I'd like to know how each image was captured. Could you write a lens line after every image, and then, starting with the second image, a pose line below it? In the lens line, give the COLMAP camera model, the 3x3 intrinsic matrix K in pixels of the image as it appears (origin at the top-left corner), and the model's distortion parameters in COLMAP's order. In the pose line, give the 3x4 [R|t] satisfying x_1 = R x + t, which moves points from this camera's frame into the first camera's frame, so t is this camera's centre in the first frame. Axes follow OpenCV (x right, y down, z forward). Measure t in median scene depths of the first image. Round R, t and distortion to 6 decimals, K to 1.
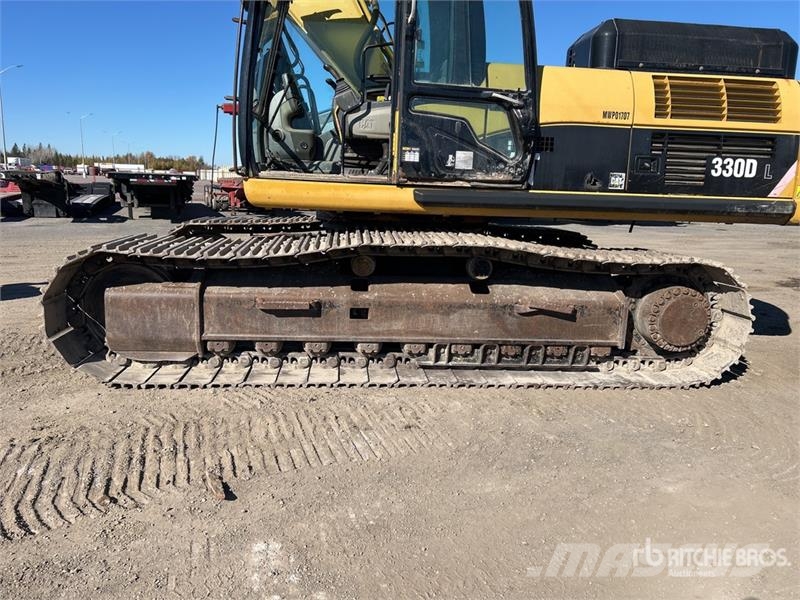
lens RADIAL K [[596.4, 0, 404.1], [0, 596.4, 294.0], [0, 0, 1]] dist [0.064343, -0.070312]
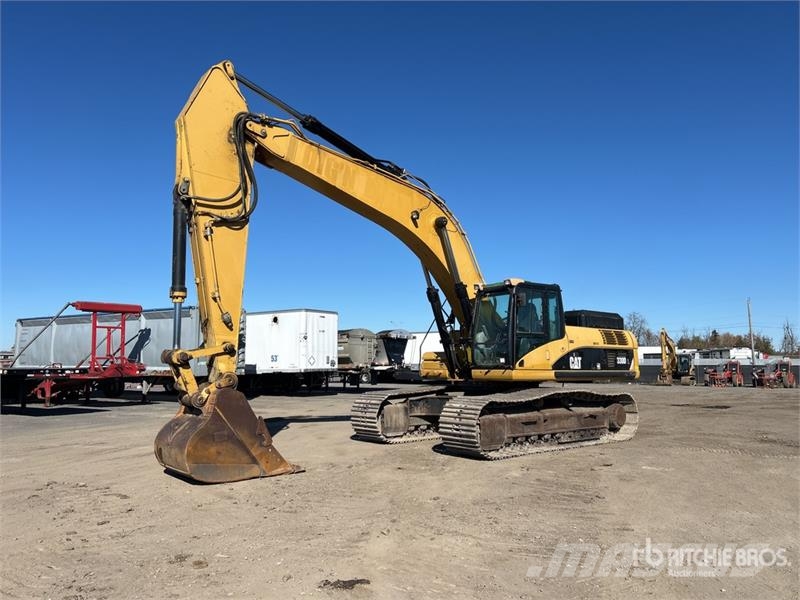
lens RADIAL K [[588.8, 0, 397.7], [0, 588.8, 292.5], [0, 0, 1]] dist [0.082054, -0.114557]
pose [[0.826148, 0.036661, 0.562259, -1.959133], [0.129309, 0.958912, -0.252523, 0.059701], [-0.548414, 0.281326, 0.787462, -0.752072]]
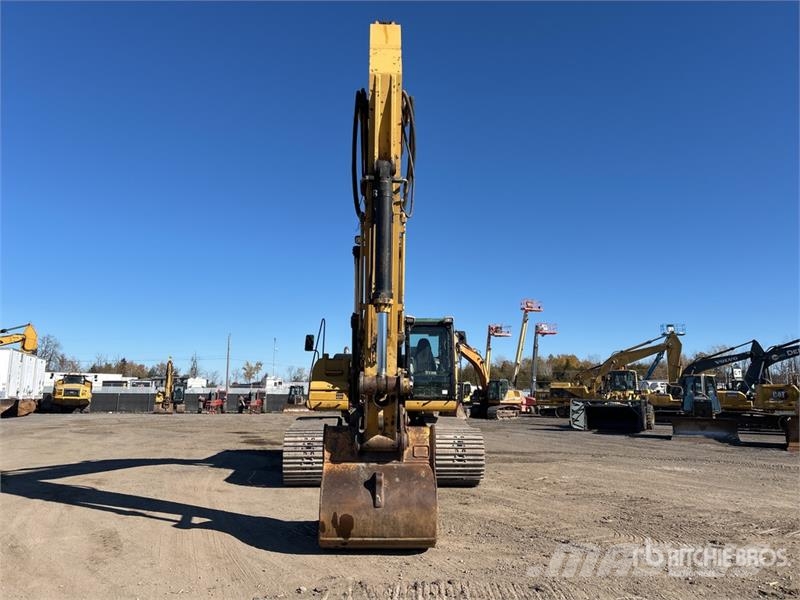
lens RADIAL K [[588.8, 0, 397.7], [0, 588.8, 292.5], [0, 0, 1]] dist [0.082054, -0.114557]
pose [[0.029225, 0.138872, 0.989879, -2.851548], [0.176954, 0.973942, -0.141861, -0.318342], [-0.983785, 0.179309, 0.003889, 1.085722]]
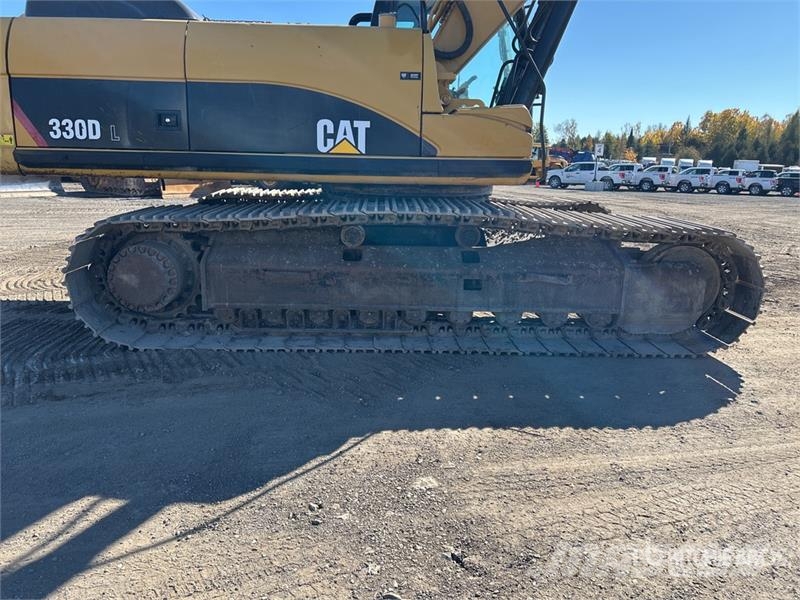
lens RADIAL K [[596.4, 0, 404.1], [0, 596.4, 294.0], [0, 0, 1]] dist [0.064343, -0.070312]
pose [[-0.997018, -0.070302, 0.031812, -0.063815], [-0.051645, 0.914257, 0.401829, -0.474017], [-0.057334, 0.398987, -0.915162, 2.557716]]
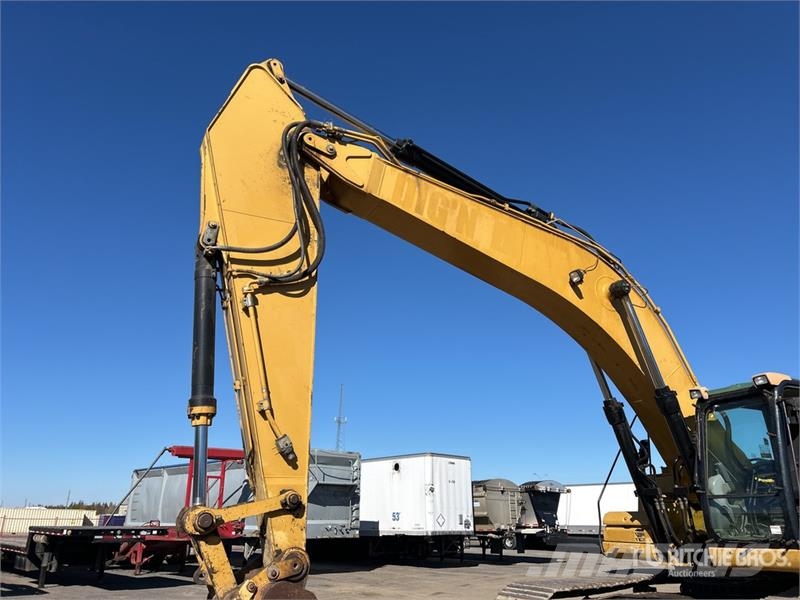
lens RADIAL K [[596.4, 0, 404.1], [0, 596.4, 294.0], [0, 0, 1]] dist [0.064343, -0.070312]
pose [[0.927288, 0.112663, 0.356993, -1.497160], [0.086775, 0.862974, -0.497741, -0.087296], [-0.364153, 0.492528, 0.790449, 0.002959]]
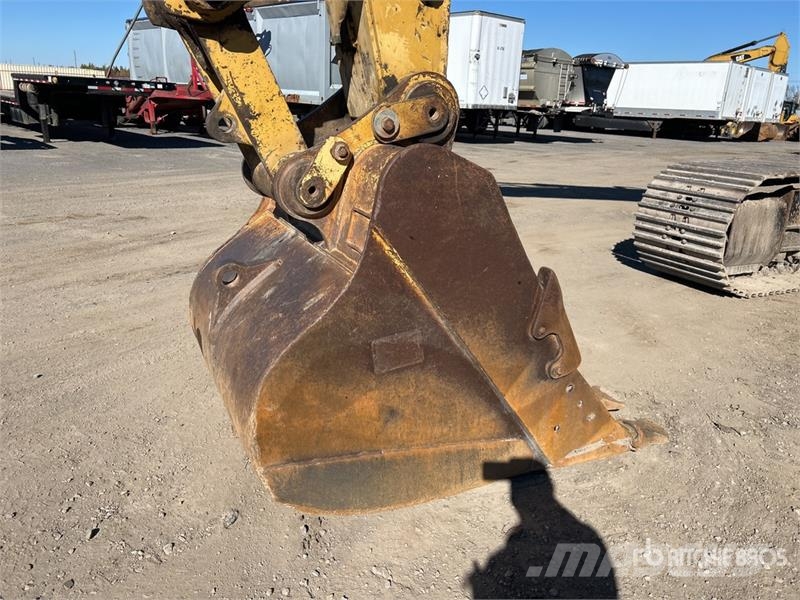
lens RADIAL K [[613.1, 0, 395.9], [0, 613.1, 288.3], [0, 0, 1]] dist [0.050690, -0.052054]
pose [[0.932658, -0.088997, 0.349612, -1.508127], [0.044816, 0.990169, 0.132503, -0.140413], [-0.357967, -0.107912, 0.927478, 0.706162]]
